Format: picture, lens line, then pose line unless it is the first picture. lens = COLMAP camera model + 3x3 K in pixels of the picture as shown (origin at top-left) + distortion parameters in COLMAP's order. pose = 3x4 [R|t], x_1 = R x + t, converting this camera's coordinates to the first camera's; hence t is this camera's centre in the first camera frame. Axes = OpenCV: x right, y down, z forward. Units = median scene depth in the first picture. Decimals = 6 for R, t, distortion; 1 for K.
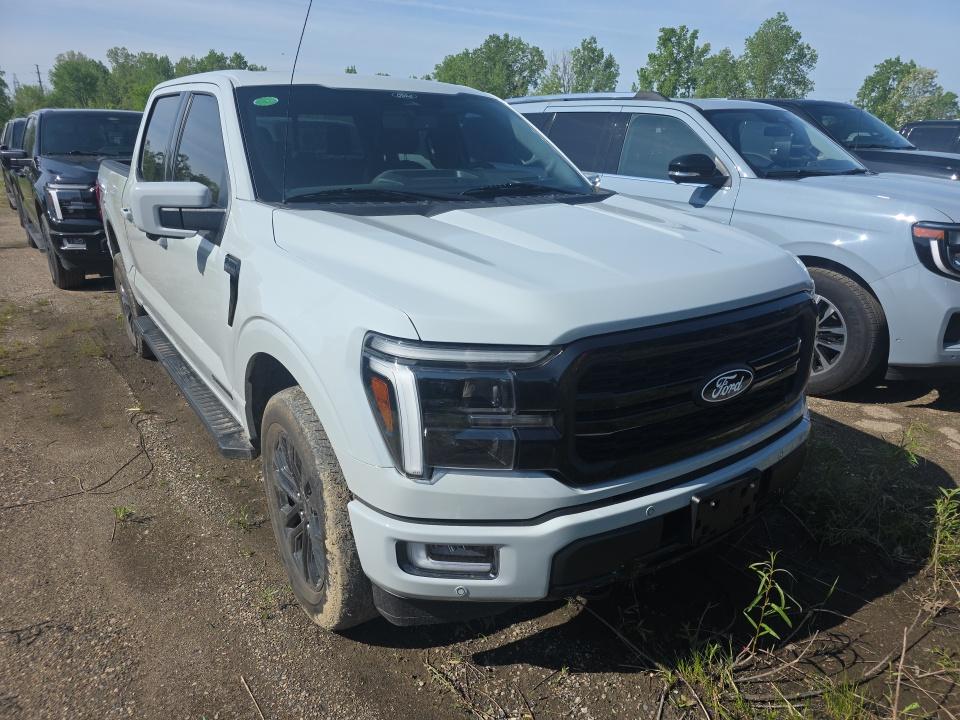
lens RADIAL K [[647.8, 0, 480.0], [0, 647.8, 360.0], [0, 0, 1]] dist [0.041269, -0.039360]
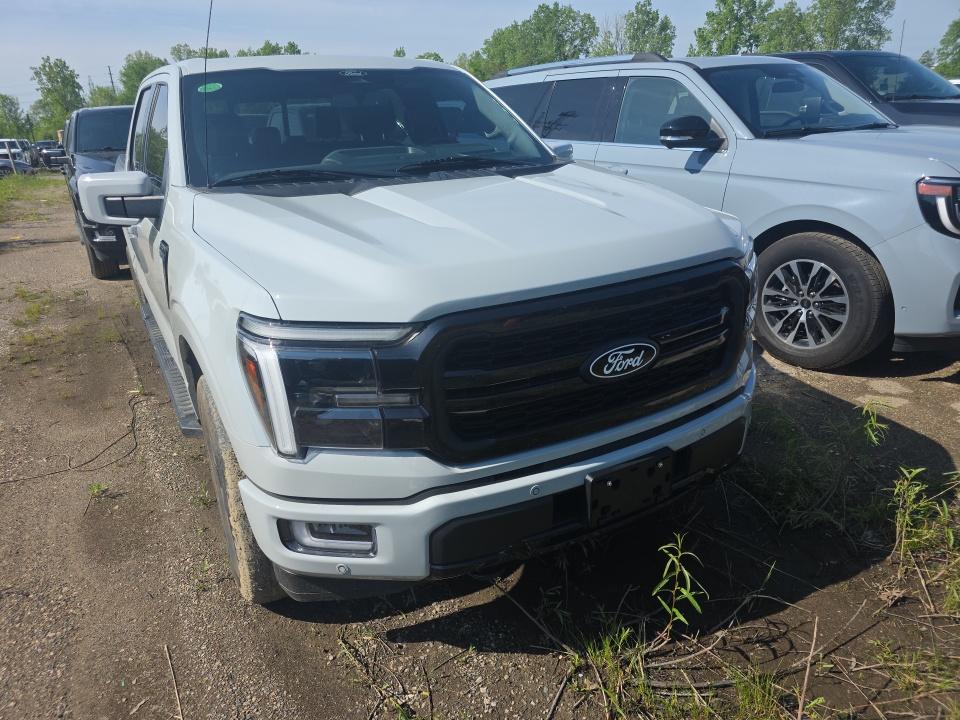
lens RADIAL K [[647.8, 0, 480.0], [0, 647.8, 360.0], [0, 0, 1]] dist [0.041269, -0.039360]
pose [[0.993636, -0.014977, -0.111639, 0.222044], [0.018504, 0.999360, 0.030629, 0.004329], [0.111109, -0.032499, 0.993277, 0.025923]]
